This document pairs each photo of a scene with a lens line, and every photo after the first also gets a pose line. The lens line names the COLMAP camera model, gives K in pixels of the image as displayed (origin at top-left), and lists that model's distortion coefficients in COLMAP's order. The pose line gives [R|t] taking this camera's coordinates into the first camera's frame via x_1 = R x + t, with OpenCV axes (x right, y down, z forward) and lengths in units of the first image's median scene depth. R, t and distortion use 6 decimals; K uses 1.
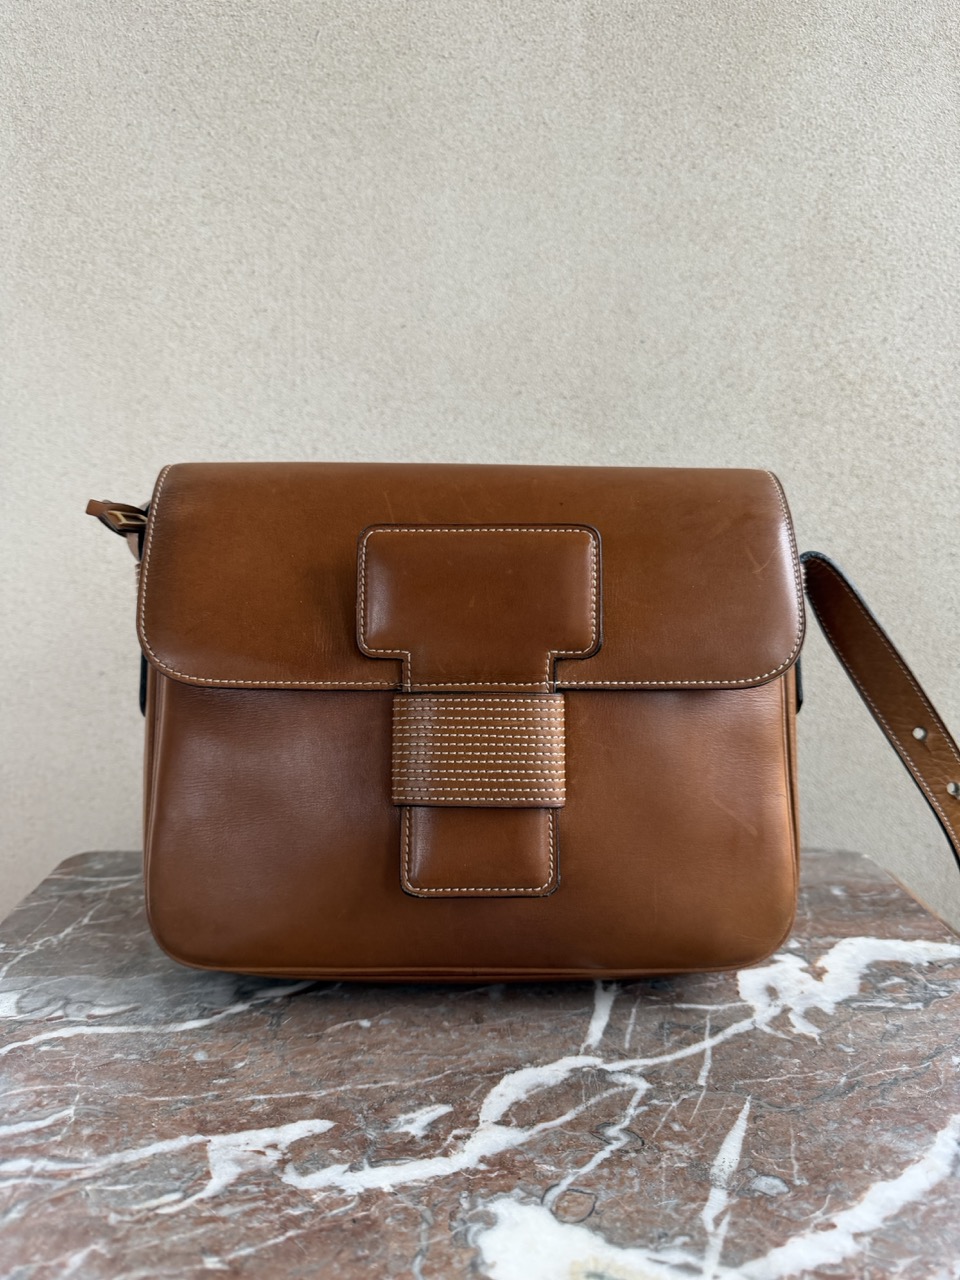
lens RADIAL K [[1039.8, 0, 480.0], [0, 1039.8, 640.0], [0, 0, 1]] dist [-0.031507, -0.004778]
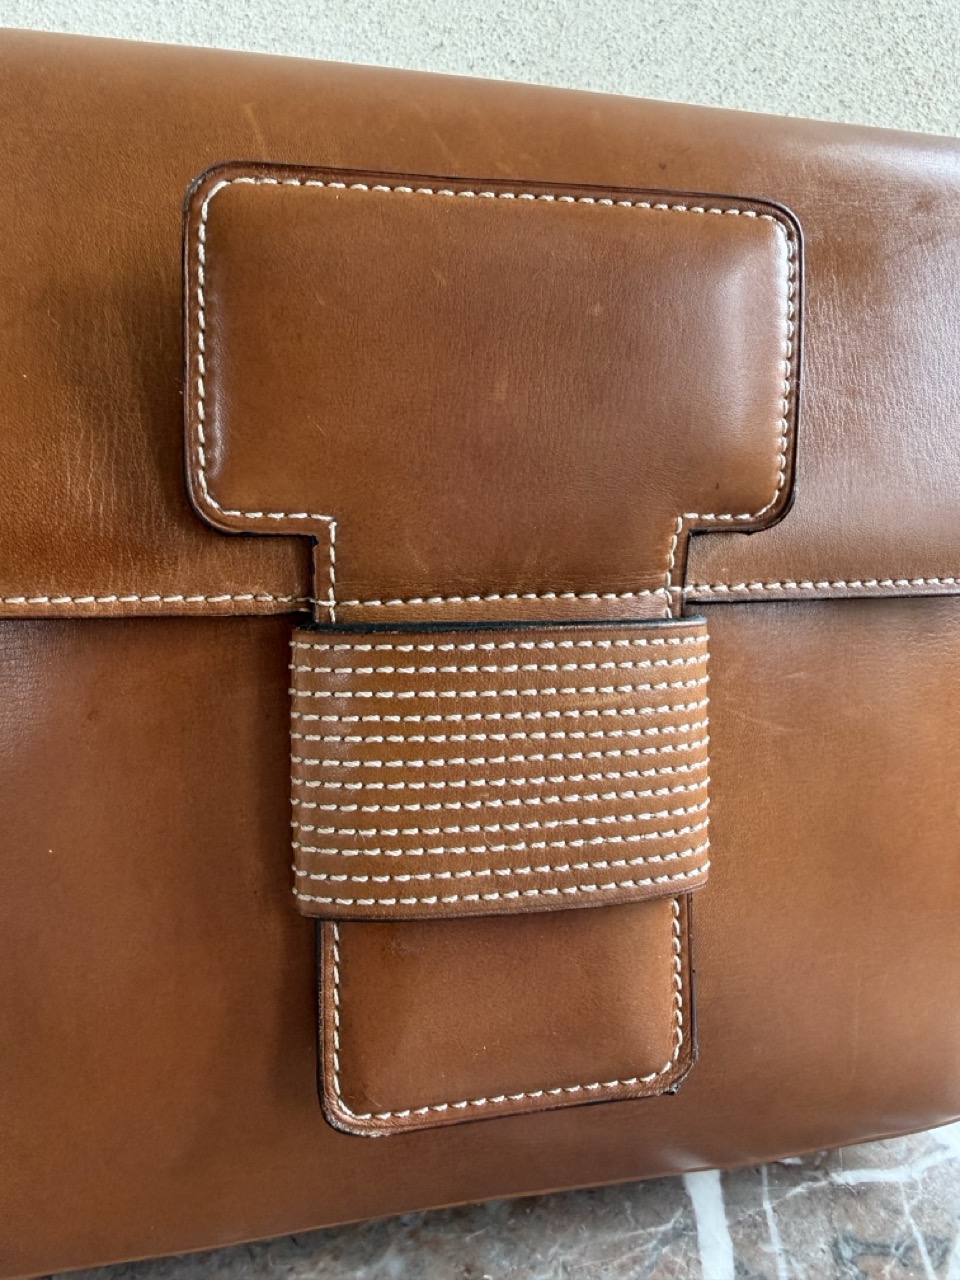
lens RADIAL K [[955.4, 0, 484.4], [0, 955.4, 573.4], [0, 0, 1]] dist [-0.007092, -0.000749]
pose [[0.978797, -0.014850, 0.204292, -0.085194], [-0.013057, 0.990817, 0.134580, -0.015954], [-0.204414, -0.134394, 0.969615, 0.649059]]
